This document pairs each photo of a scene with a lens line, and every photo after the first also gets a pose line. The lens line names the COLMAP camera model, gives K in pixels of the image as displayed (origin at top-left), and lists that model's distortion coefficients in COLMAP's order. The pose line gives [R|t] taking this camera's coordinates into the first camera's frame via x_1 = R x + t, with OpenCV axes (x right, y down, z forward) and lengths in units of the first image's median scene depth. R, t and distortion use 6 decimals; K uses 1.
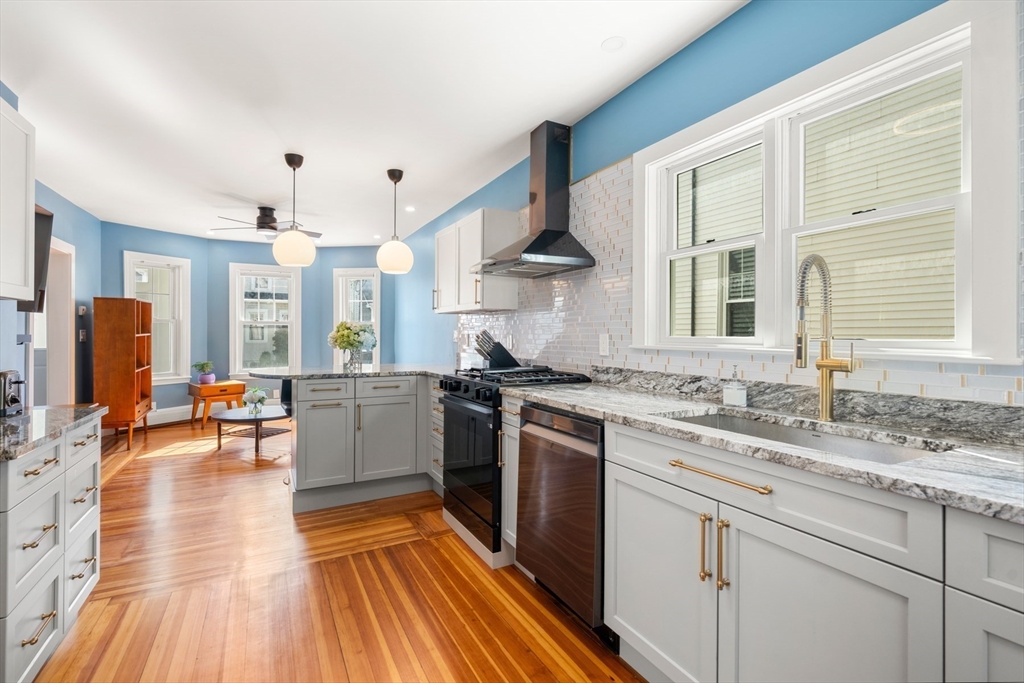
lens RADIAL K [[461.7, 0, 507.2], [0, 461.7, 333.2], [0, 0, 1]] dist [0.005040, 0.001531]
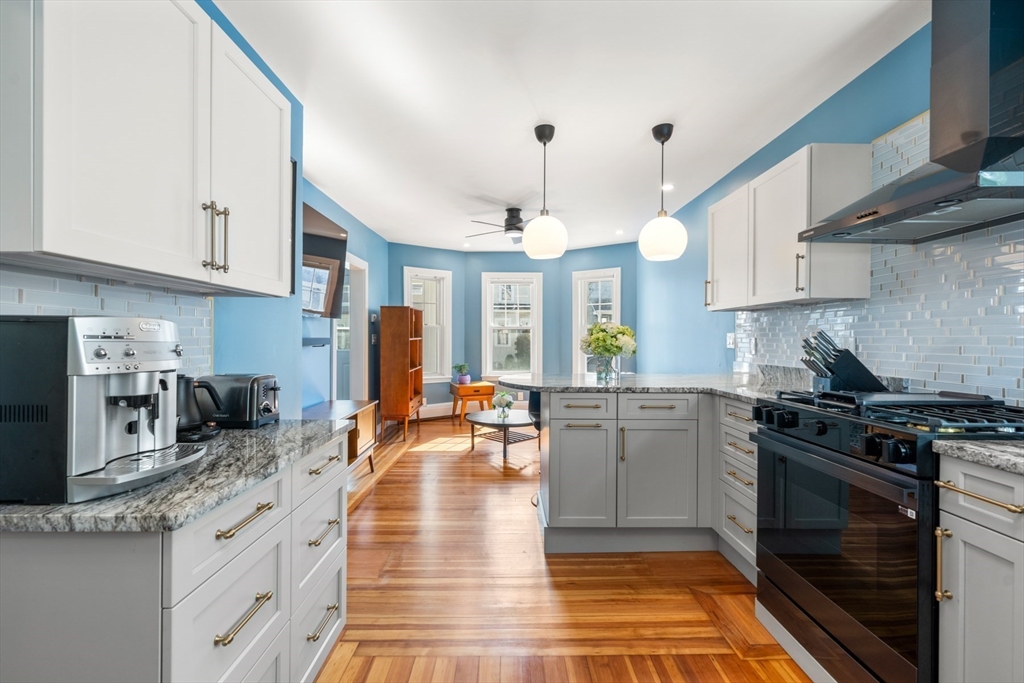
lens RADIAL K [[430.7, 0, 514.9], [0, 430.7, 341.9], [0, 0, 1]] dist [0.001592, -0.000032]
pose [[0.892660, 0.003974, -0.450713, -0.151169], [-0.000943, 0.999975, 0.006949, 0.005422], [0.450729, -0.005778, 0.892642, 0.266330]]
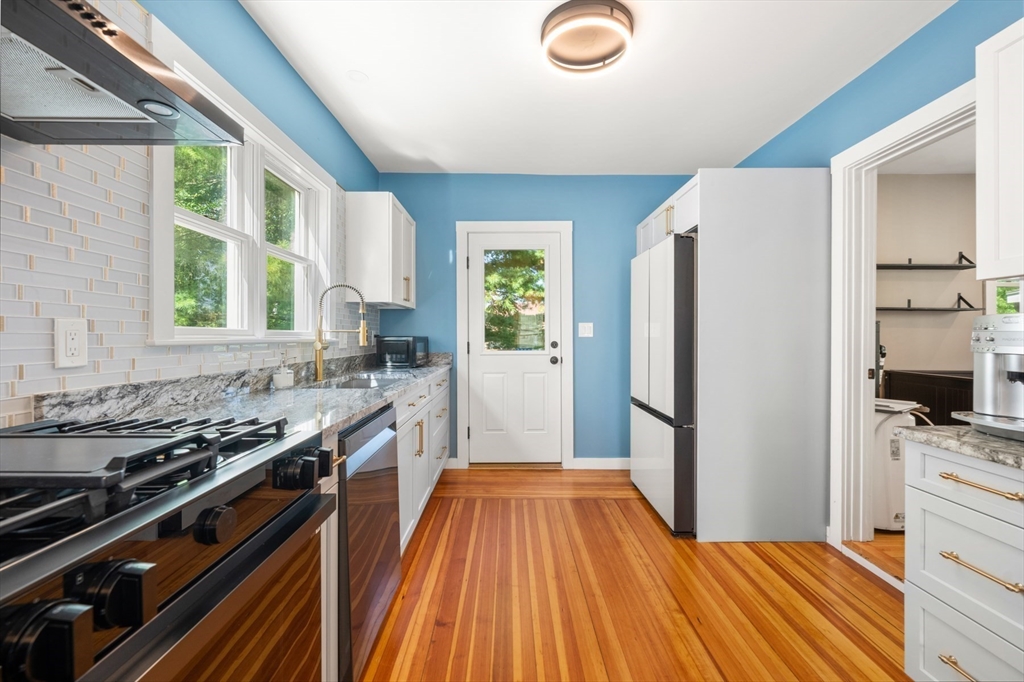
lens RADIAL K [[430.7, 0, 513.2], [0, 430.7, 336.8], [0, 0, 1]] dist [0.001592, -0.000032]
pose [[-0.887746, -0.001569, 0.460330, -0.274415], [-0.001675, 0.999999, 0.000177, 0.014338], [-0.460330, -0.000614, -0.887748, 0.898318]]
